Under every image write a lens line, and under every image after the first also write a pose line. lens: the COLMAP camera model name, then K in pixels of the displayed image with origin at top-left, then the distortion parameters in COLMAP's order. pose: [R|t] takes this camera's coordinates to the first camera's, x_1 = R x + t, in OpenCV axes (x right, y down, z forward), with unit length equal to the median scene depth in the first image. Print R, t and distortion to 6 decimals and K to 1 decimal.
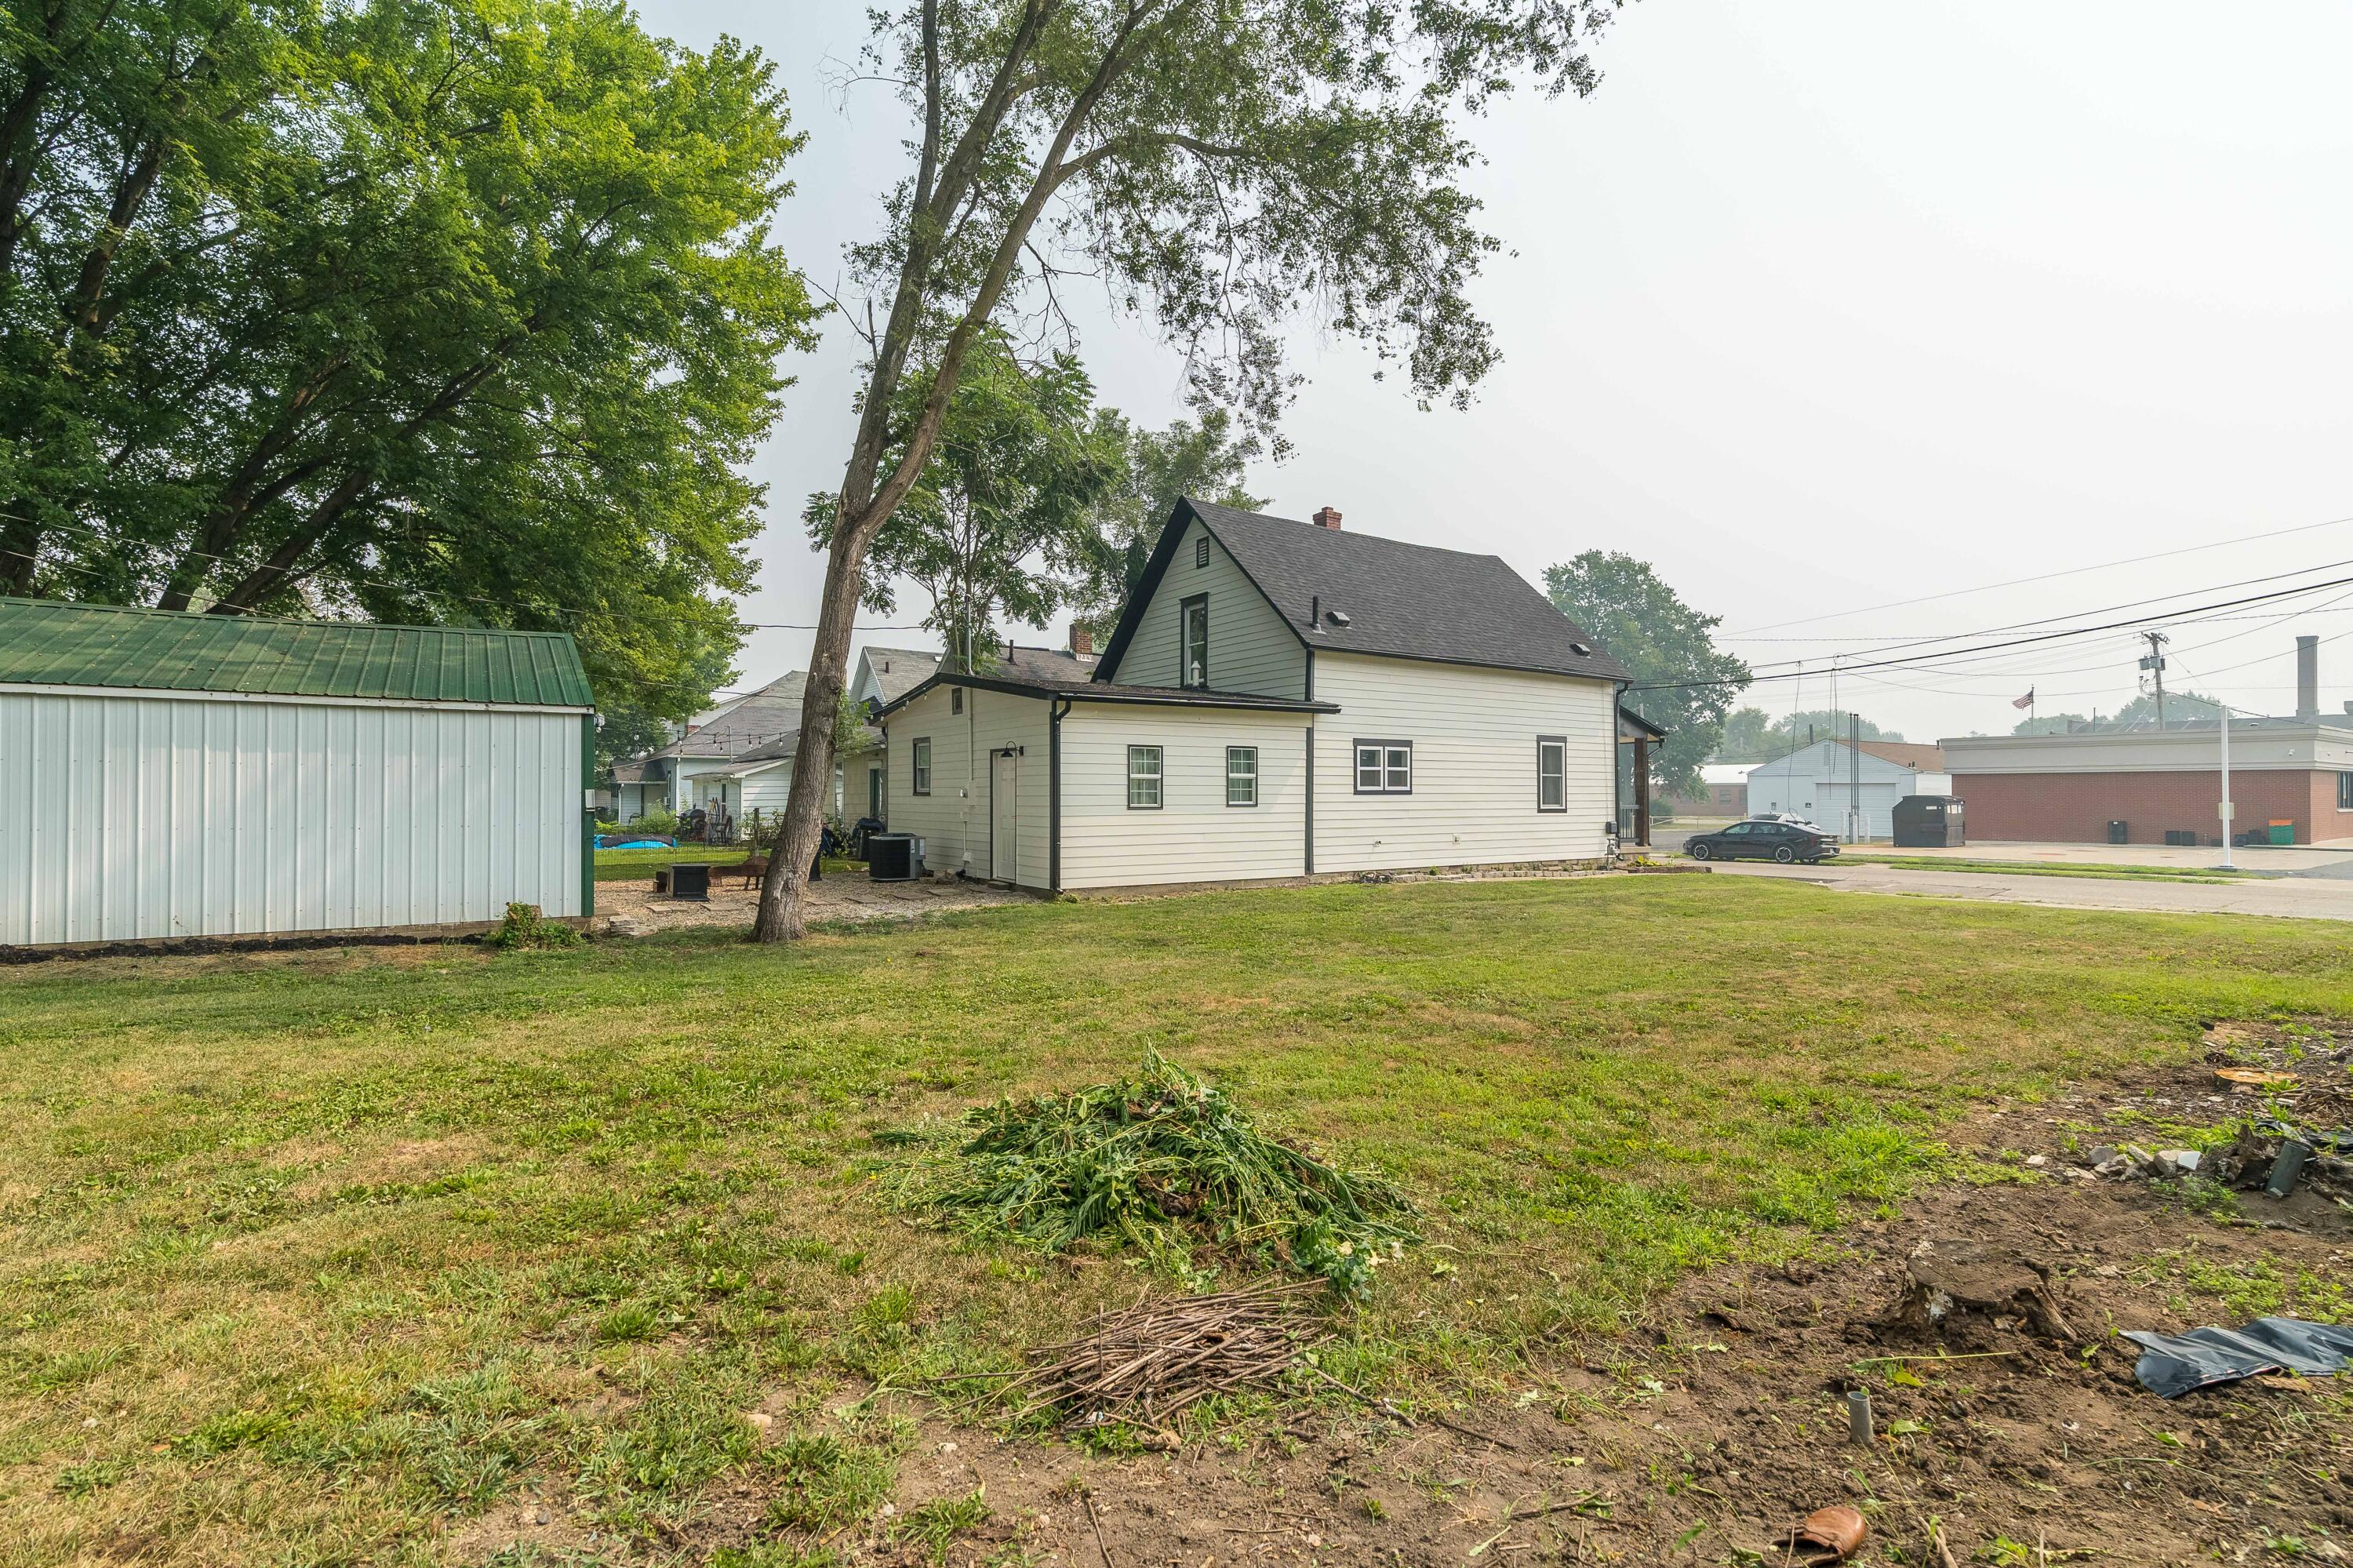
lens RADIAL K [[1100.5, 0, 1175.9], [0, 1100.5, 794.7], [0, 0, 1]] dist [-0.002086, -0.000735]
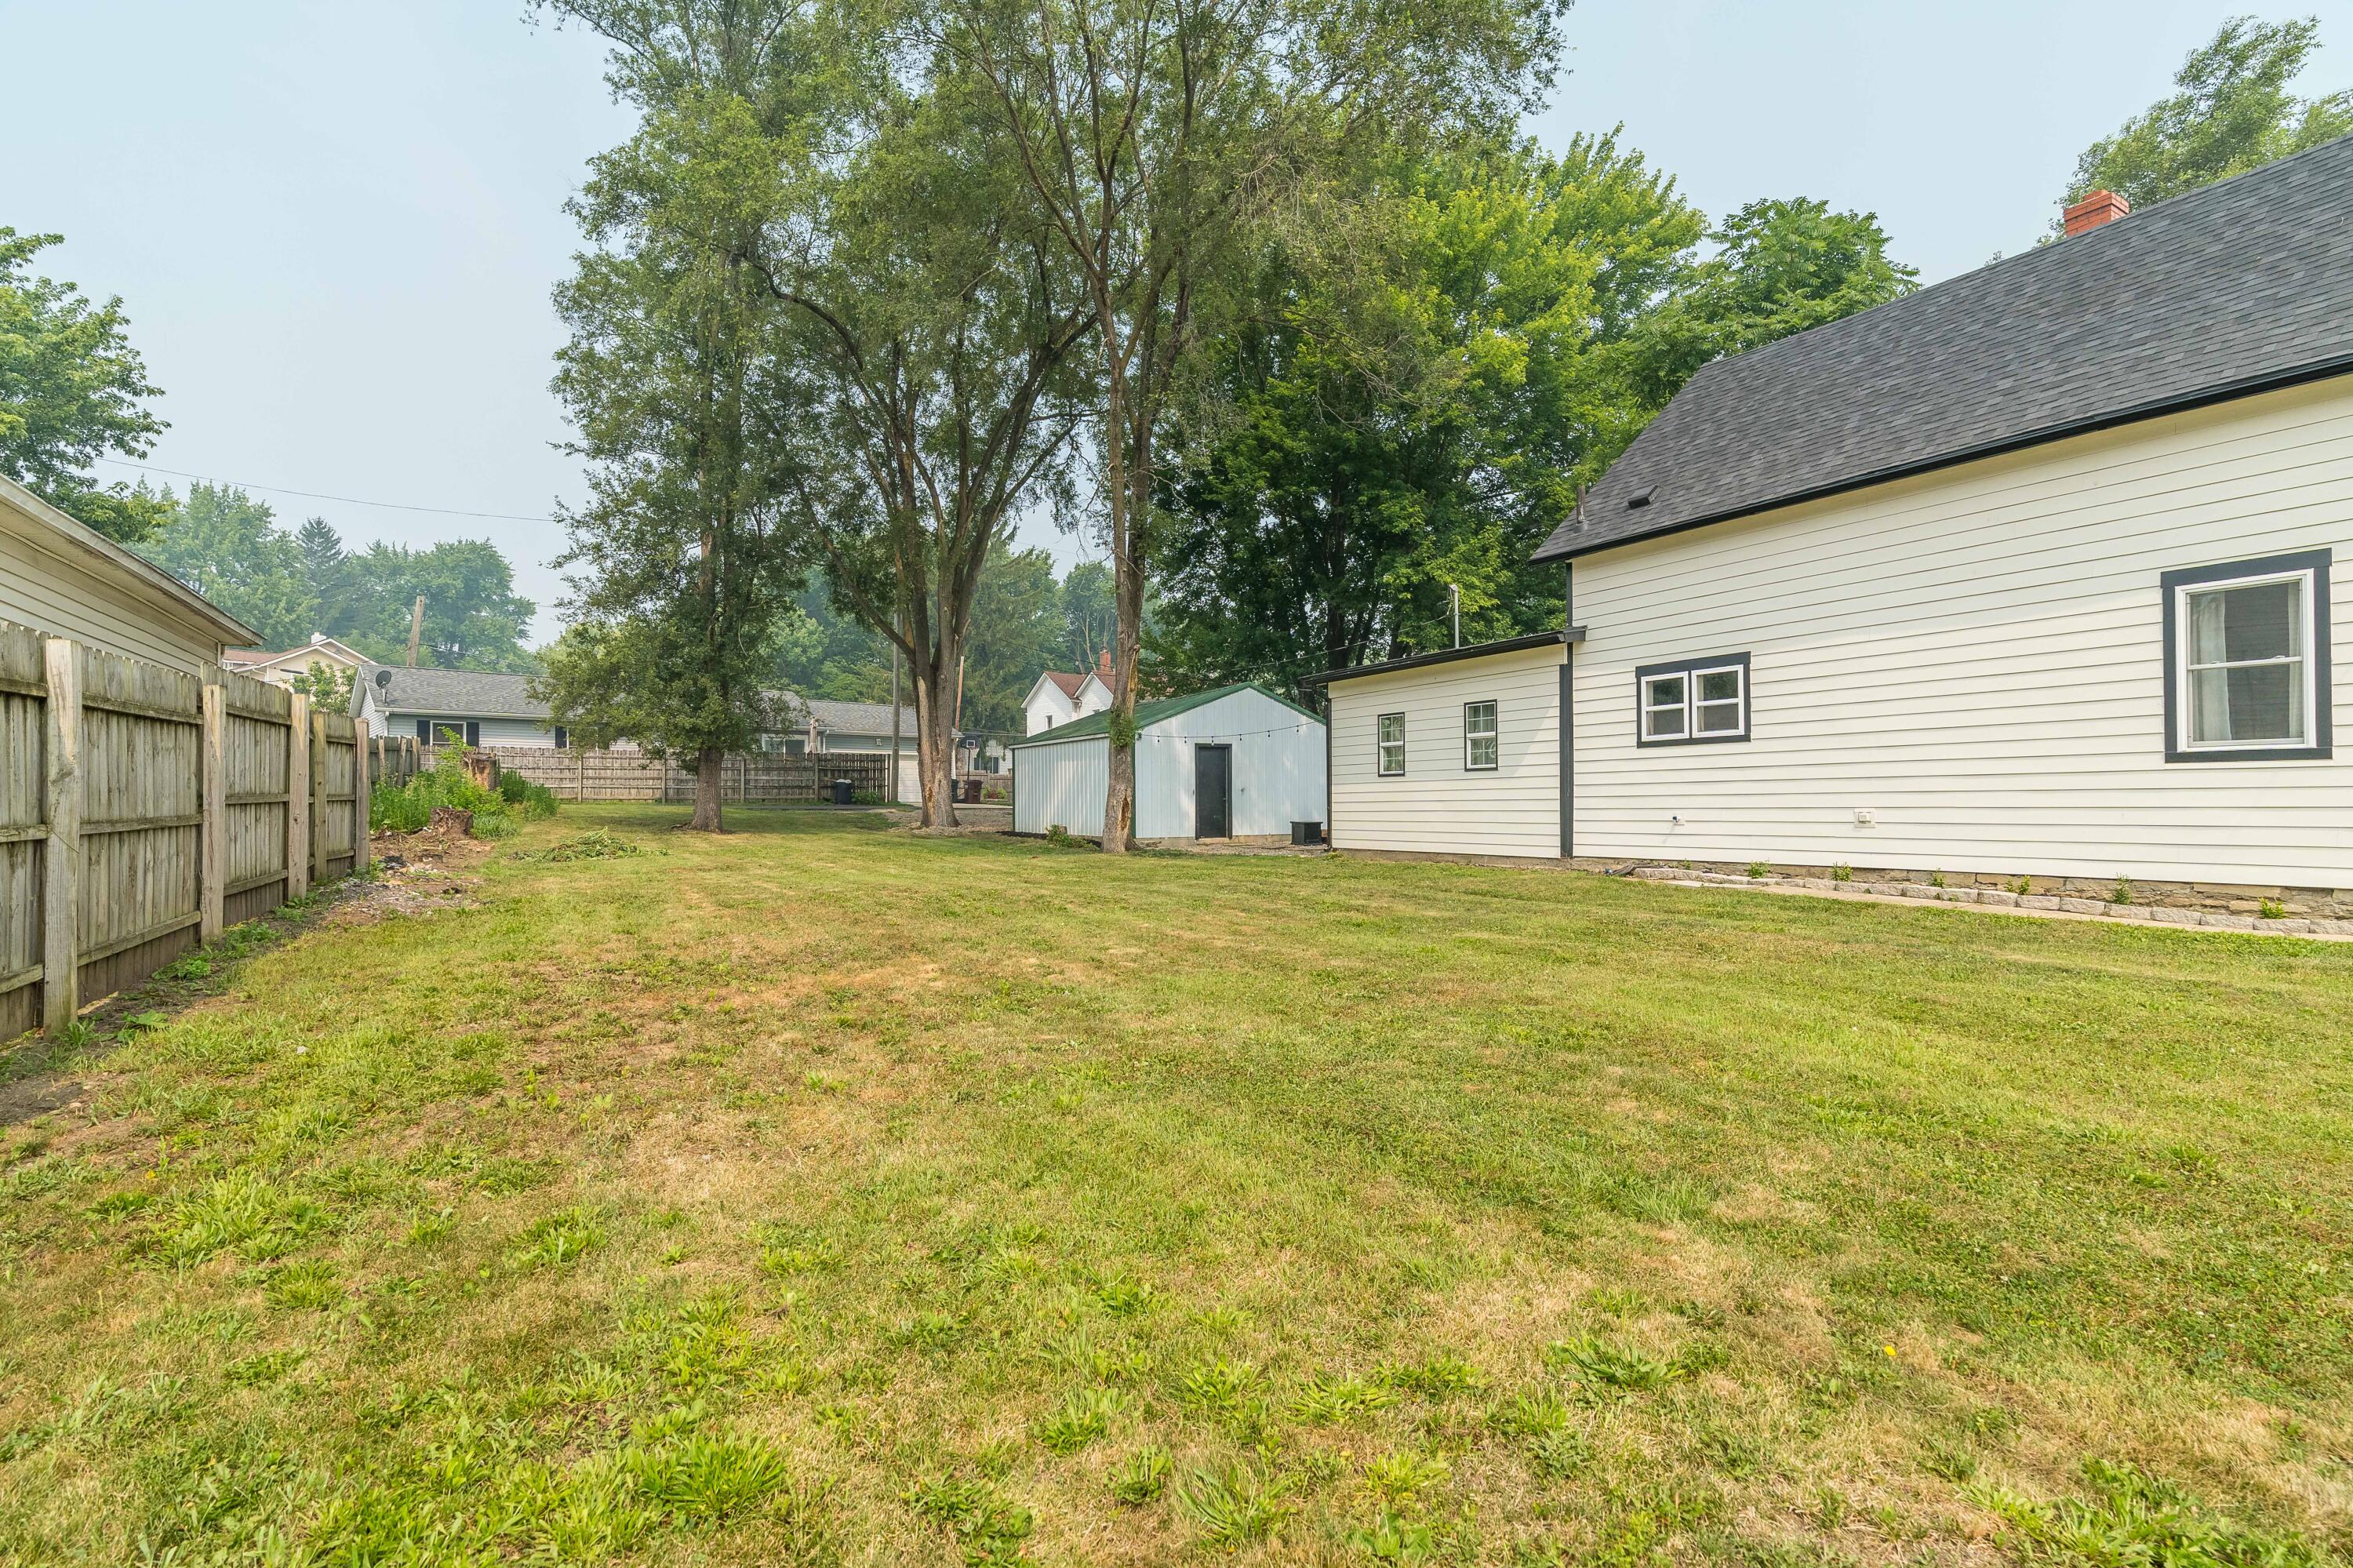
lens RADIAL K [[1100.5, 0, 1166.5], [0, 1100.5, 778.5], [0, 0, 1]] dist [-0.002086, -0.000735]
pose [[-0.066261, -0.019918, -0.997604, 0.874409], [0.014618, 0.999674, -0.020930, 0.029388], [0.997695, -0.015970, -0.065948, 0.754650]]
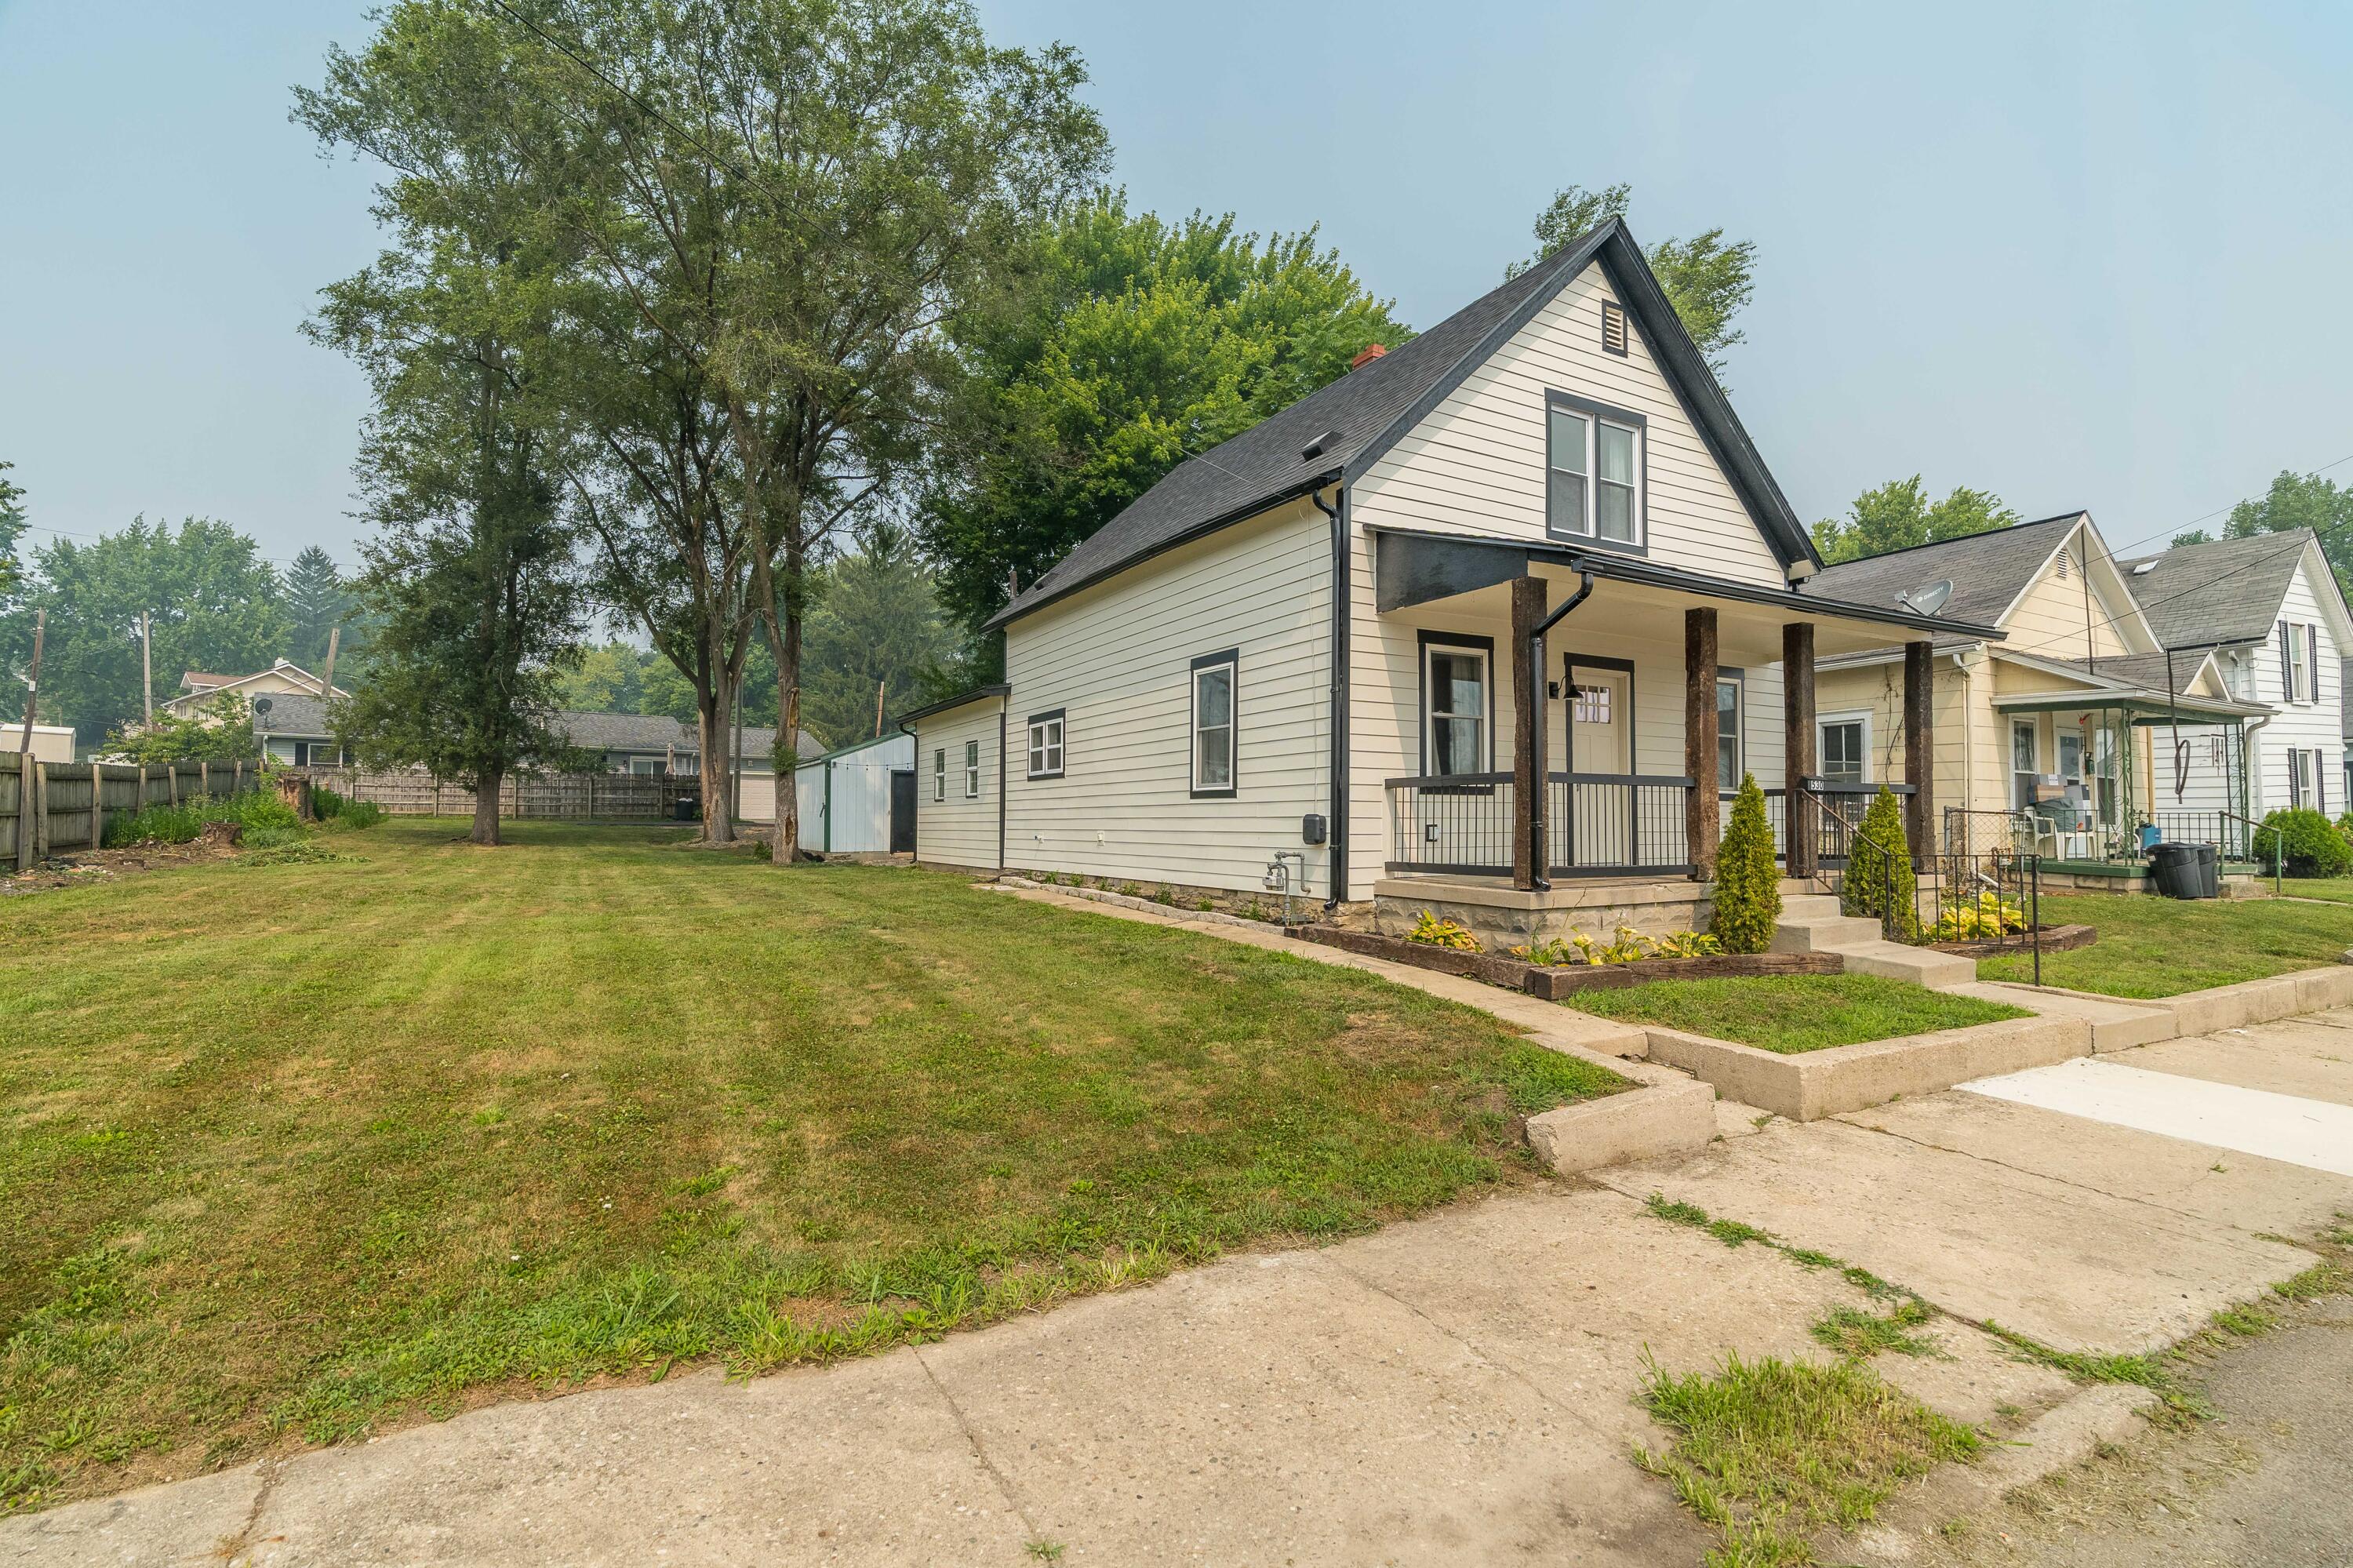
lens RADIAL K [[1100.5, 0, 1164.5], [0, 1100.5, 780.8], [0, 0, 1]] dist [-0.002086, -0.000735]
pose [[-0.095578, -0.035017, -0.994806, 1.018212], [0.007298, 0.999330, -0.035878, 0.031707], [0.995395, -0.010689, -0.095258, 1.196824]]
